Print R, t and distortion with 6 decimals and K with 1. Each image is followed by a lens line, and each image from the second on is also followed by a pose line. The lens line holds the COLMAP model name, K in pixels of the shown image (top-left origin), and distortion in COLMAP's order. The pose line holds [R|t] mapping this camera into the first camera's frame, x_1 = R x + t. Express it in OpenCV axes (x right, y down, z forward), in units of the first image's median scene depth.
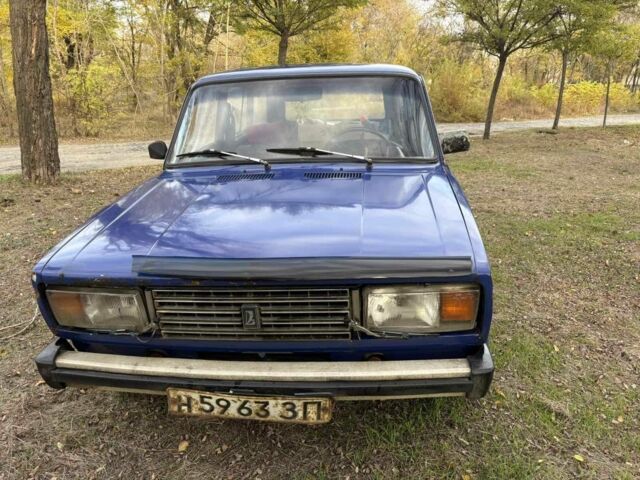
lens RADIAL K [[498.1, 0, 320.0], [0, 498.1, 240.0], [0, 0, 1]] dist [0.009519, -0.006837]
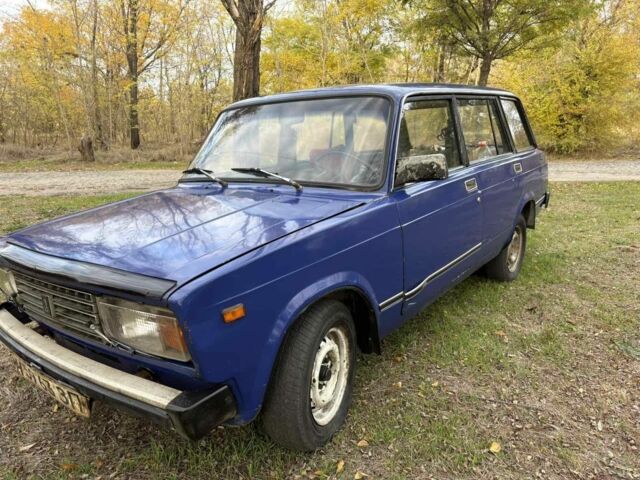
lens RADIAL K [[498.1, 0, 320.0], [0, 498.1, 240.0], [0, 0, 1]] dist [0.009519, -0.006837]
pose [[0.827258, 0.112621, -0.550419, 0.628202], [-0.144403, 0.989411, -0.014590, -0.041478], [0.542947, 0.091552, 0.834761, 0.219198]]
